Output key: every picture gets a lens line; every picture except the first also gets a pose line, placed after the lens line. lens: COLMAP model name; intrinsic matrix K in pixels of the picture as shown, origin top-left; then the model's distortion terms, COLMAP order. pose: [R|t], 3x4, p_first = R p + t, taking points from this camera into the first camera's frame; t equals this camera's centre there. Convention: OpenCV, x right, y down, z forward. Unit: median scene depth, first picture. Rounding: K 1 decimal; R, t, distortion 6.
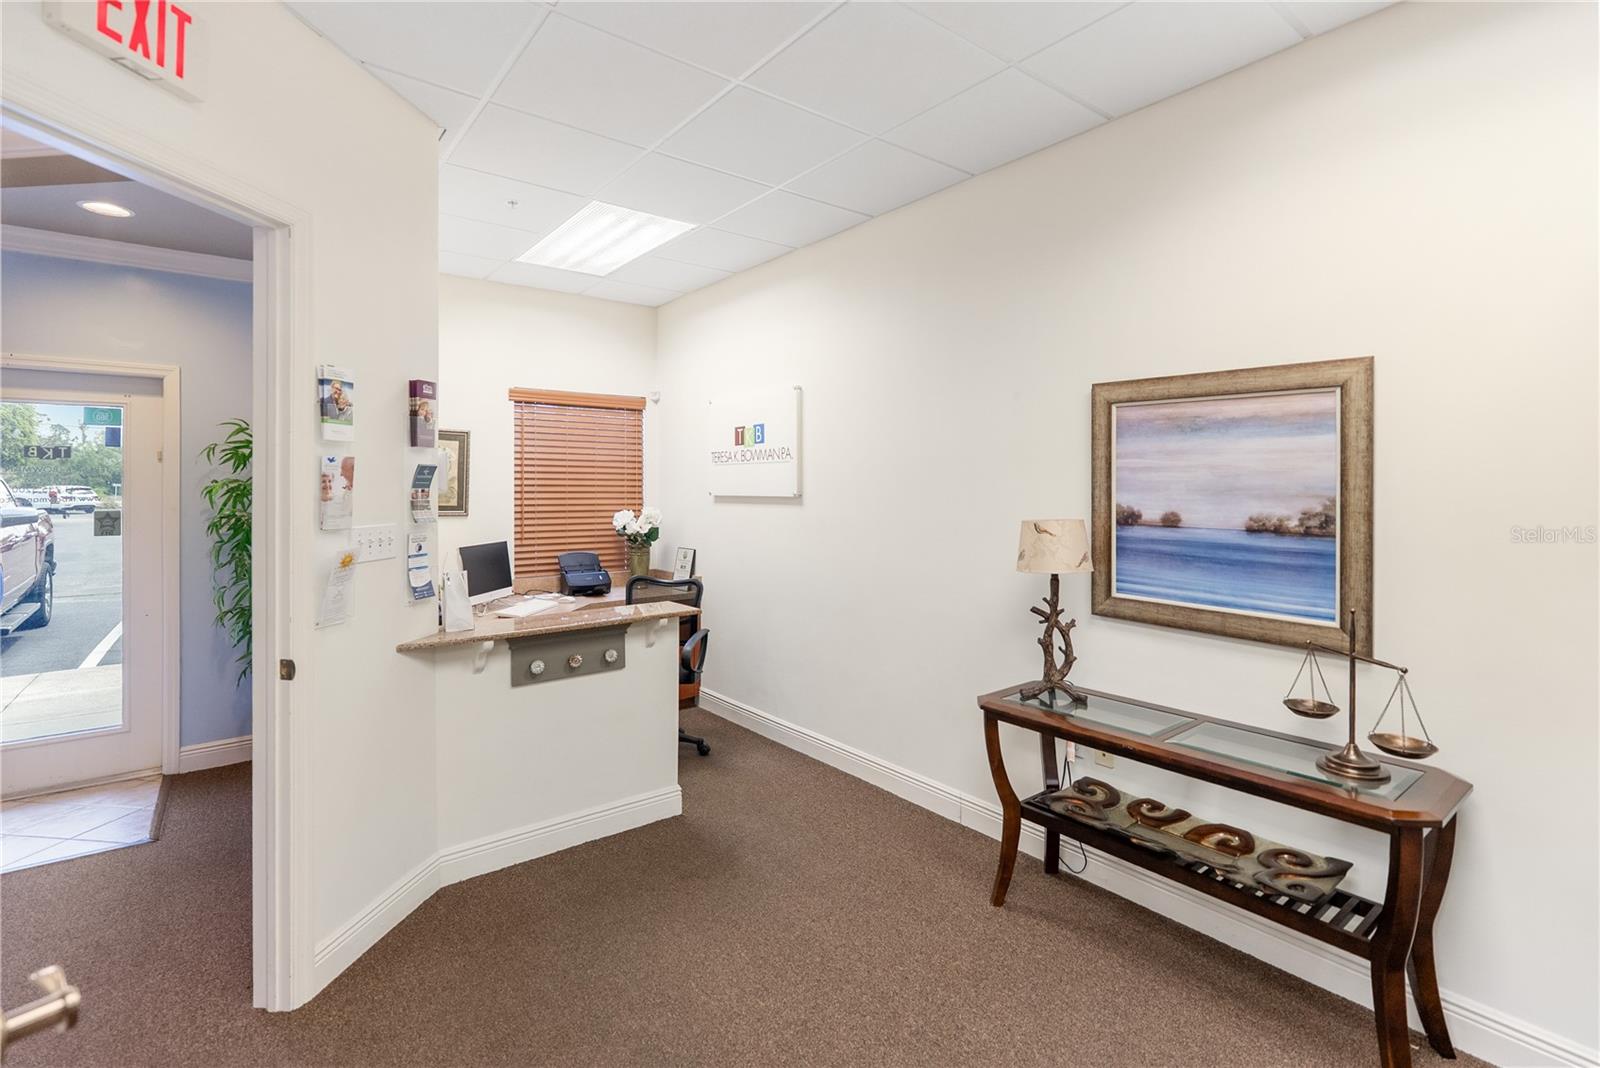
lens RADIAL K [[741.7, 0, 797.9], [0, 741.7, 480.2], [0, 0, 1]] dist [-0.003871, -0.000962]
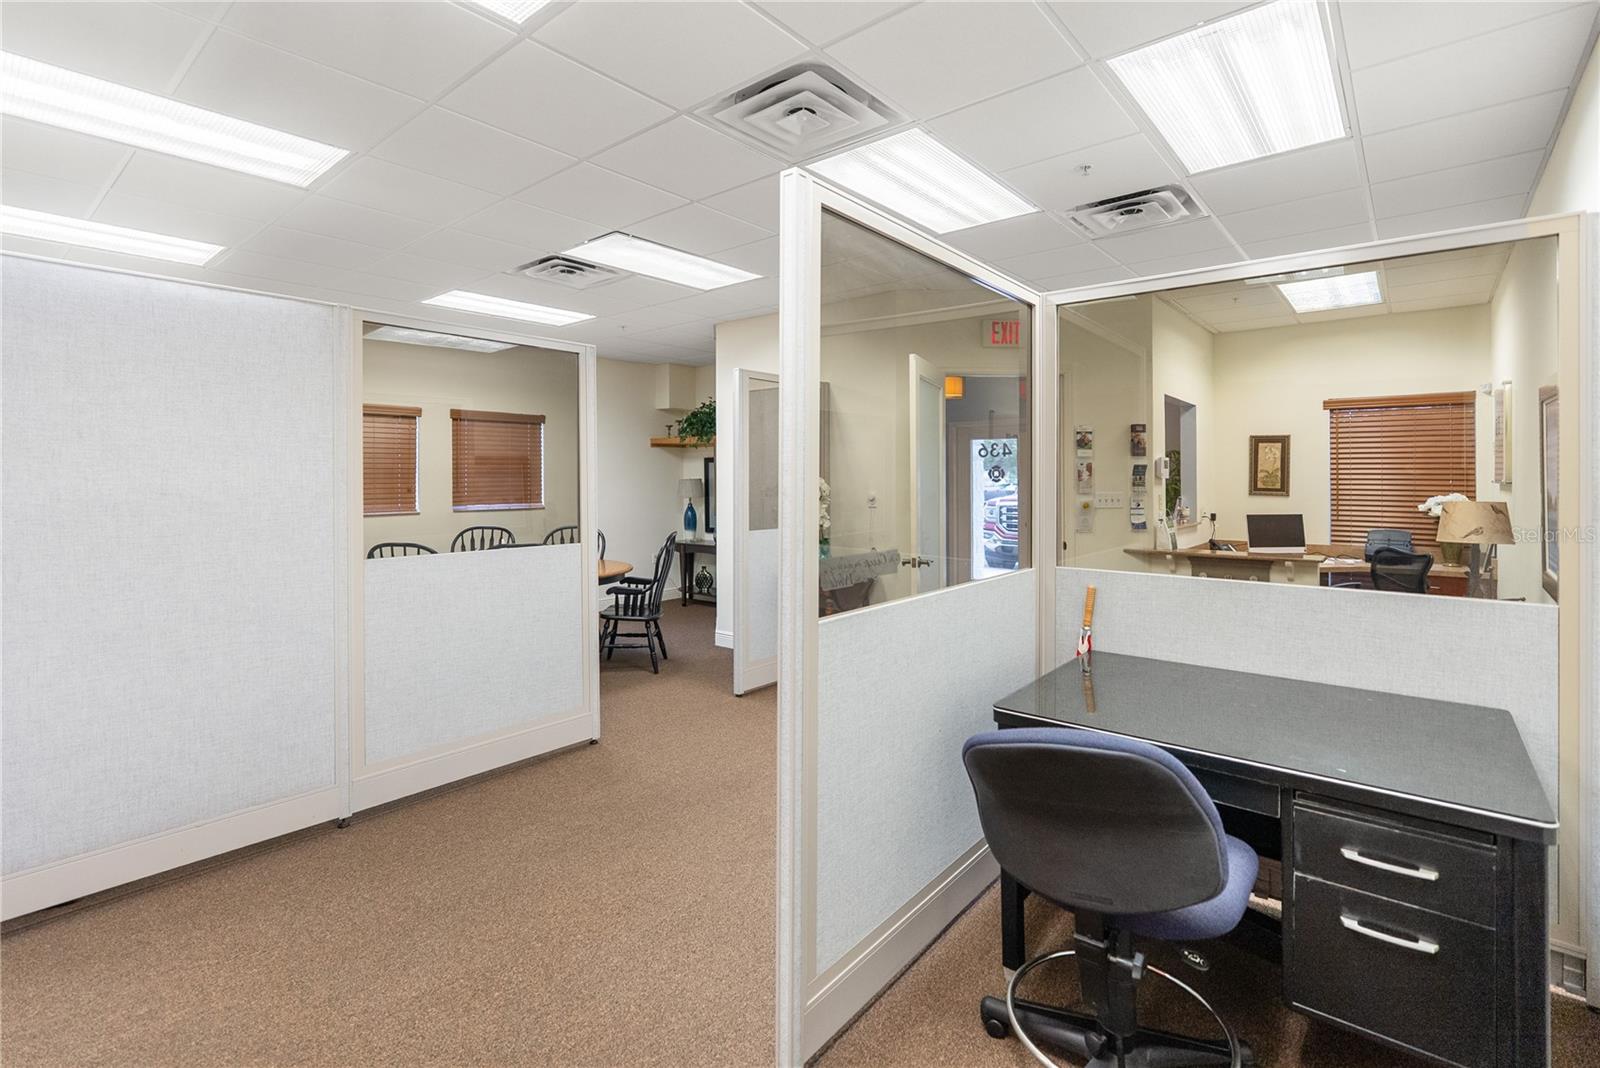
lens RADIAL K [[741.7, 0, 797.9], [0, 741.7, 480.2], [0, 0, 1]] dist [-0.003871, -0.000962]
pose [[0.214435, 0.007690, -0.976708, 1.332010], [0.008915, 0.999912, 0.009830, -0.006410], [0.976698, -0.010815, 0.214348, -0.378175]]
